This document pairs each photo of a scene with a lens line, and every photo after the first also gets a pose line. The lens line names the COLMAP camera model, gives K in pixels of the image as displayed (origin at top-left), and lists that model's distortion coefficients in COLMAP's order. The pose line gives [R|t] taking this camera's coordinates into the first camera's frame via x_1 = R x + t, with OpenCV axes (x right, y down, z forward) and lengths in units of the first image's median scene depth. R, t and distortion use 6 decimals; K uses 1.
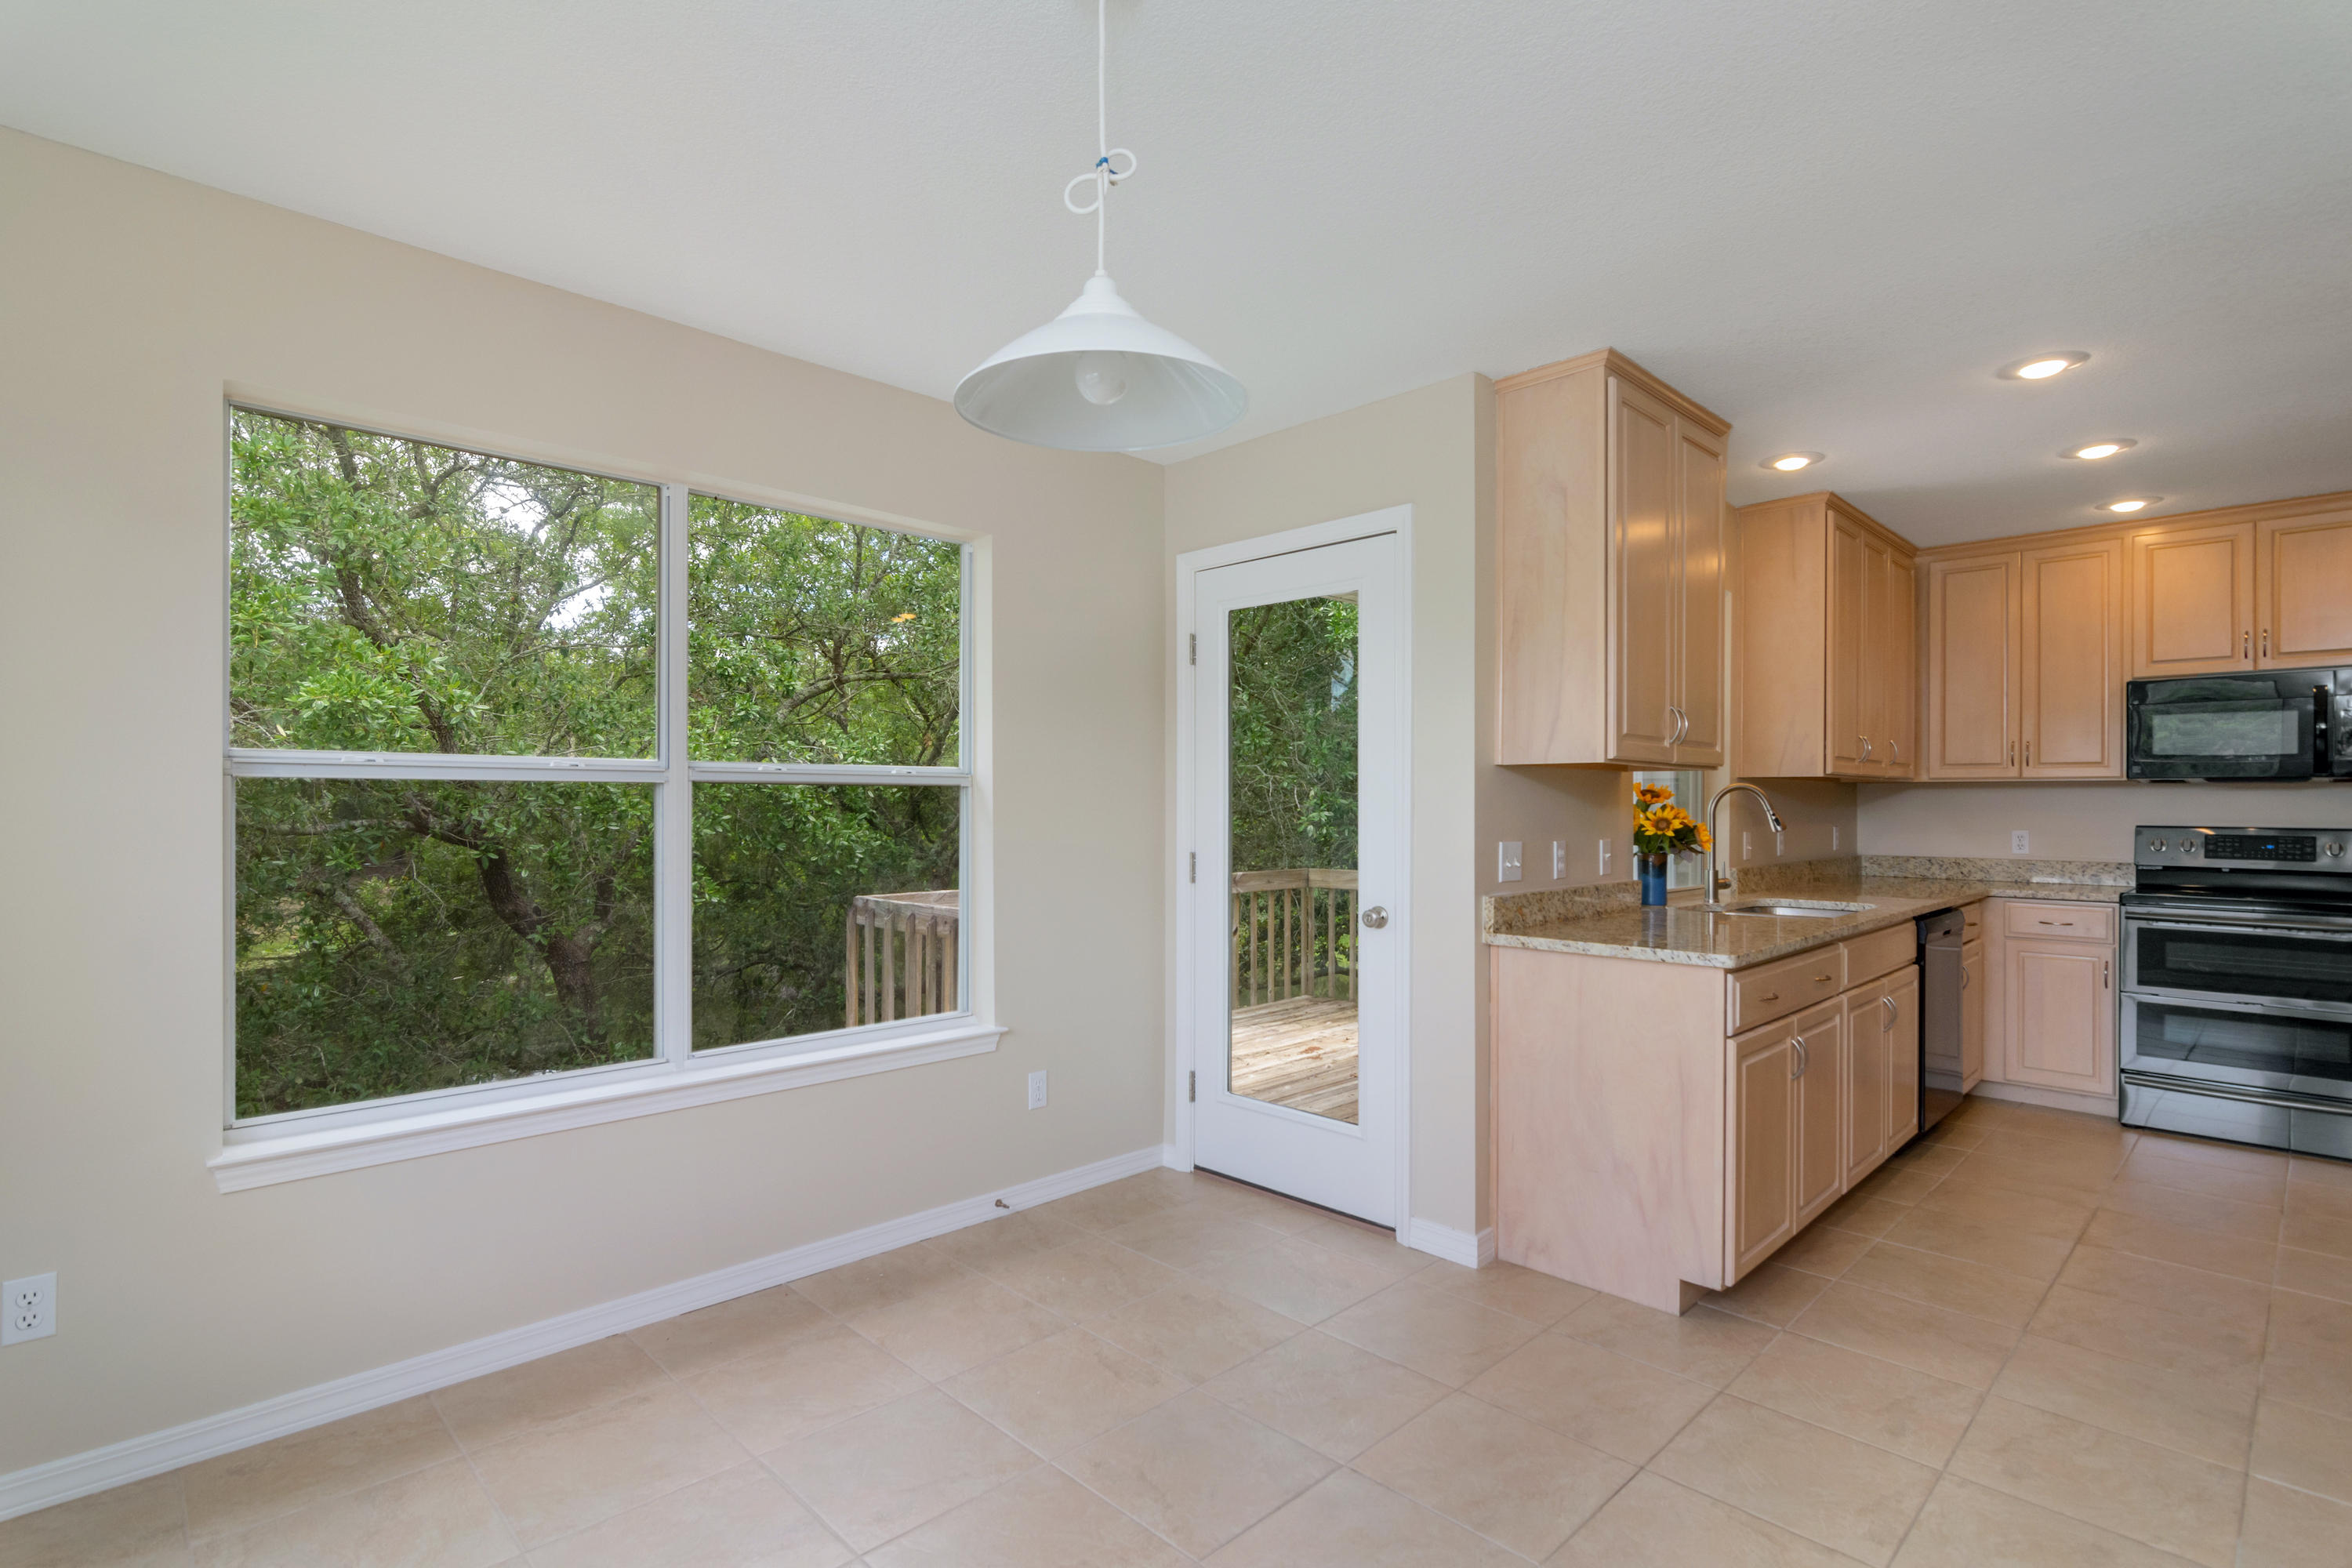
lens RADIAL K [[1134.6, 0, 1172.0], [0, 1134.6, 798.3], [0, 0, 1]] dist [-0.003518, 0.004391]
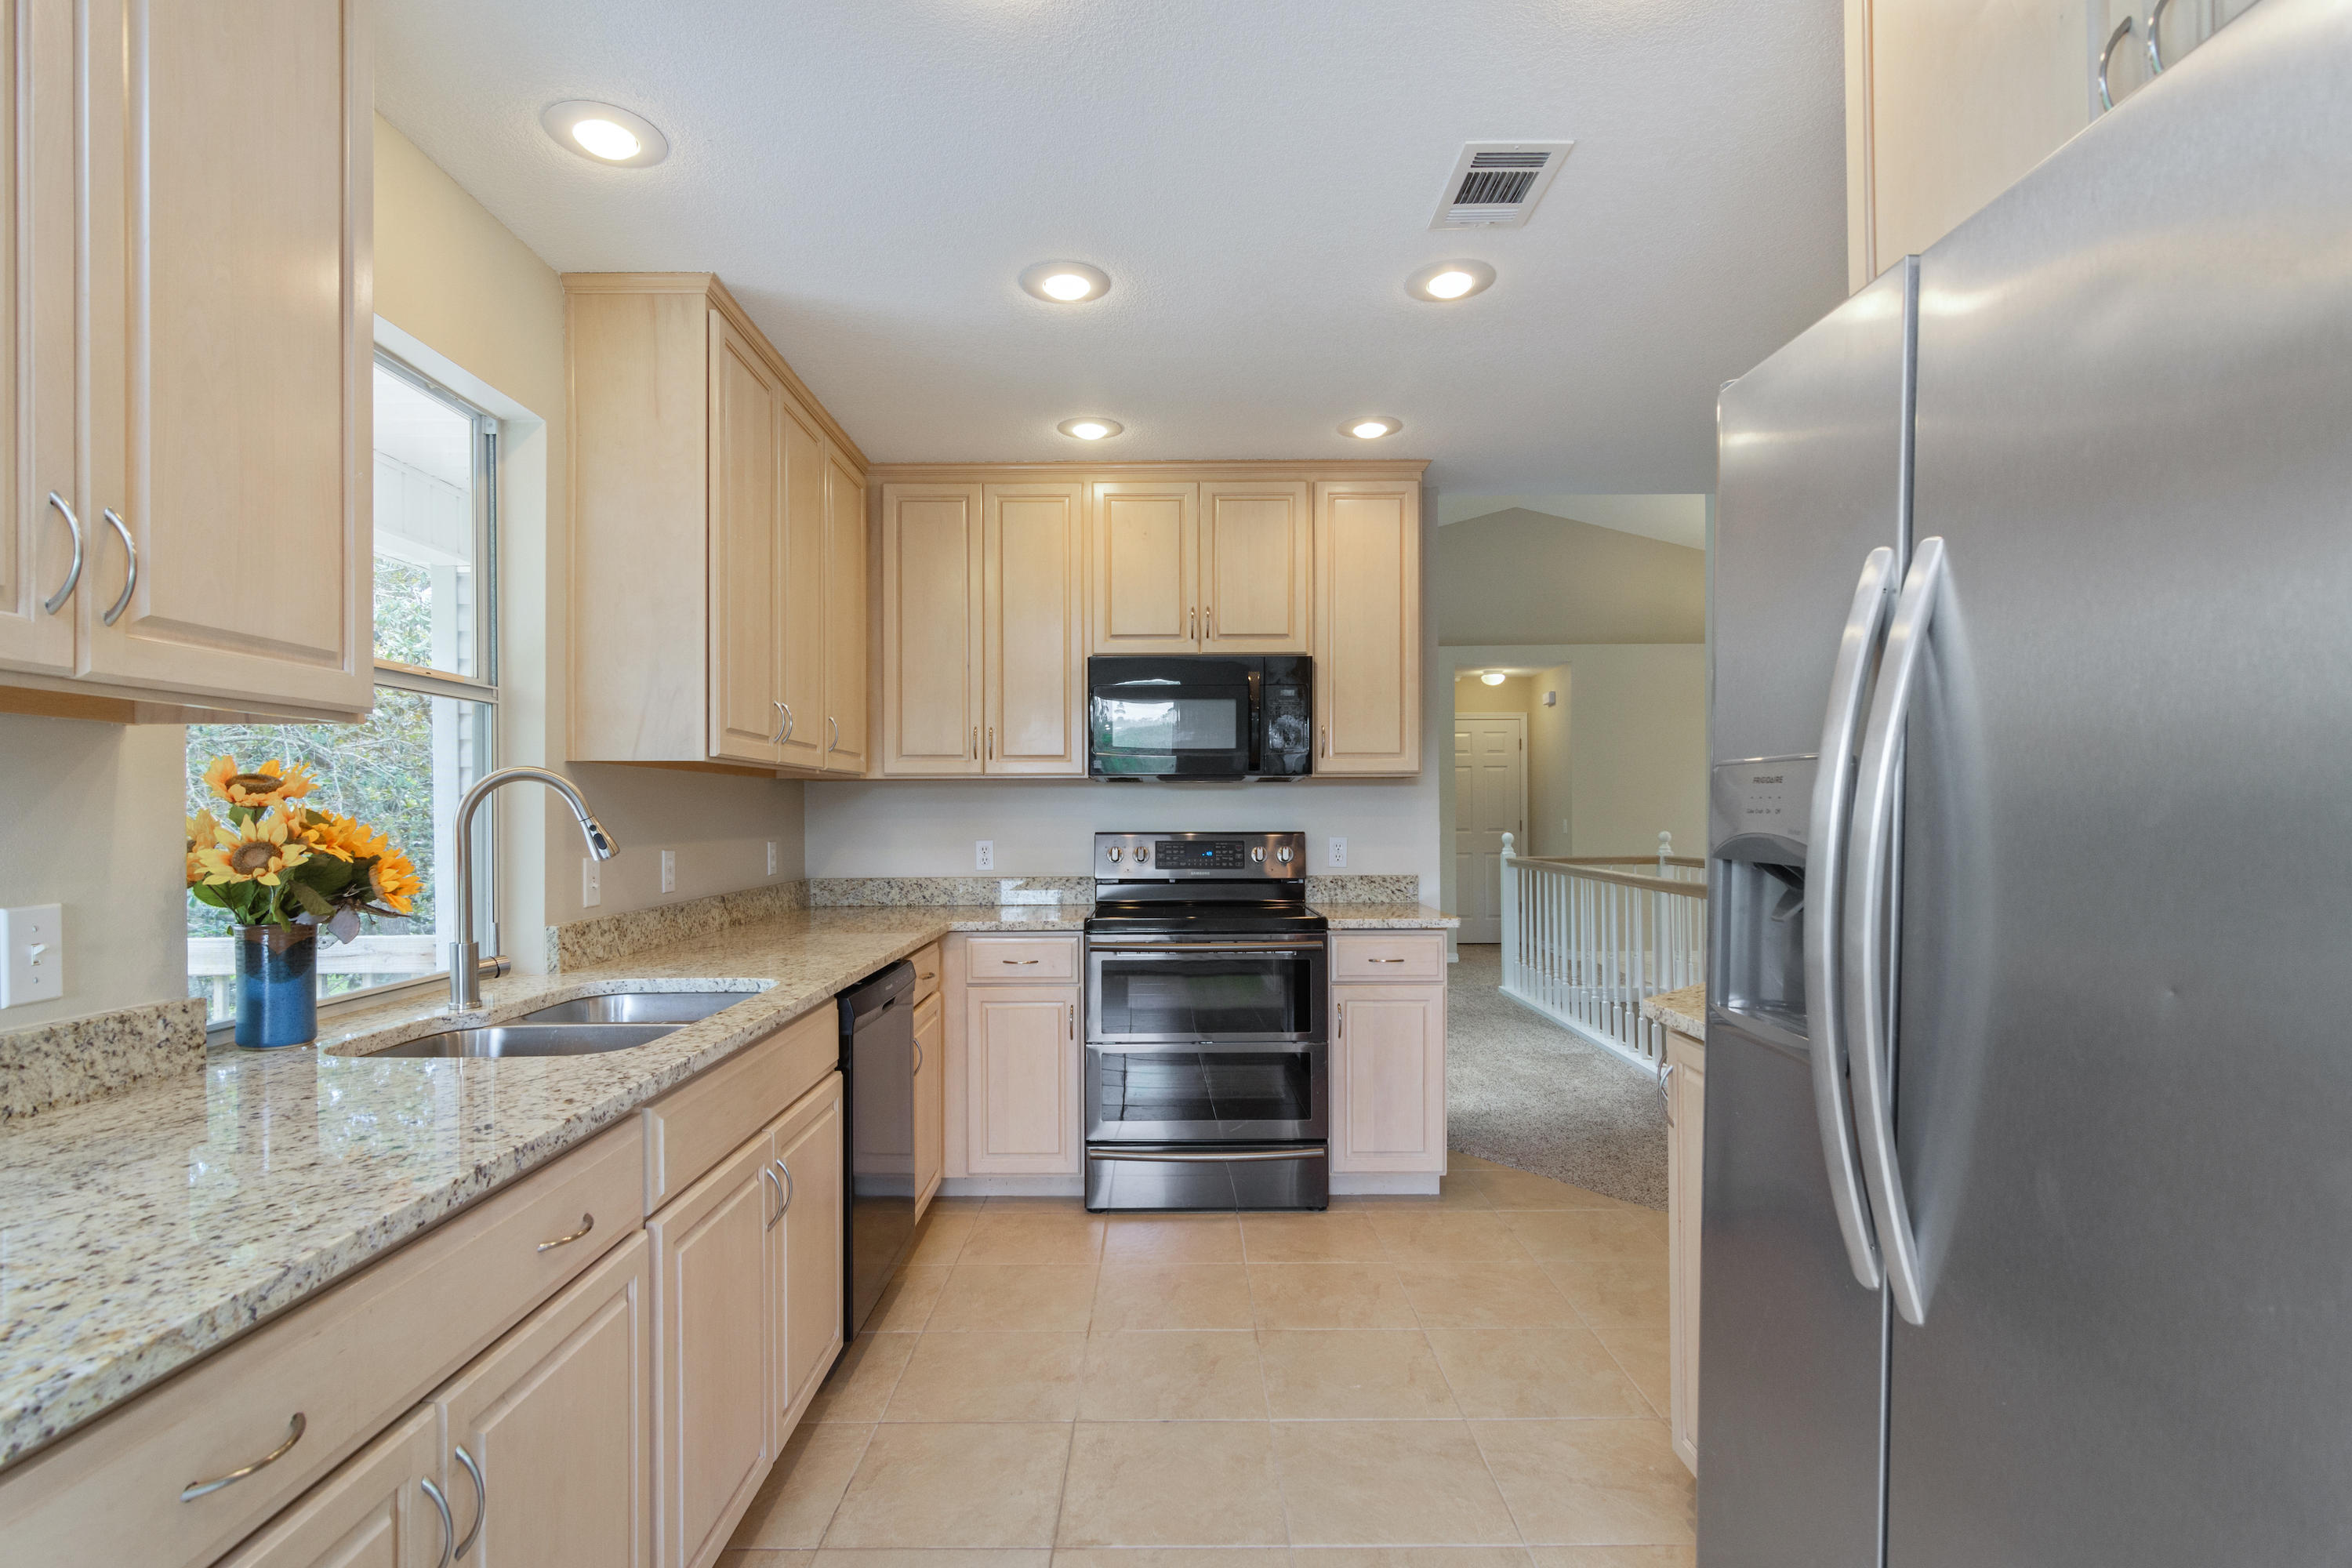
lens RADIAL K [[1134.6, 0, 1176.4], [0, 1134.6, 799.1], [0, 0, 1]] dist [-0.003518, 0.004391]
pose [[0.695030, 0.000208, 0.718981, 0.307911], [0.006268, 0.999960, -0.006349, 0.005624], [-0.718954, 0.008919, 0.695001, 0.399017]]
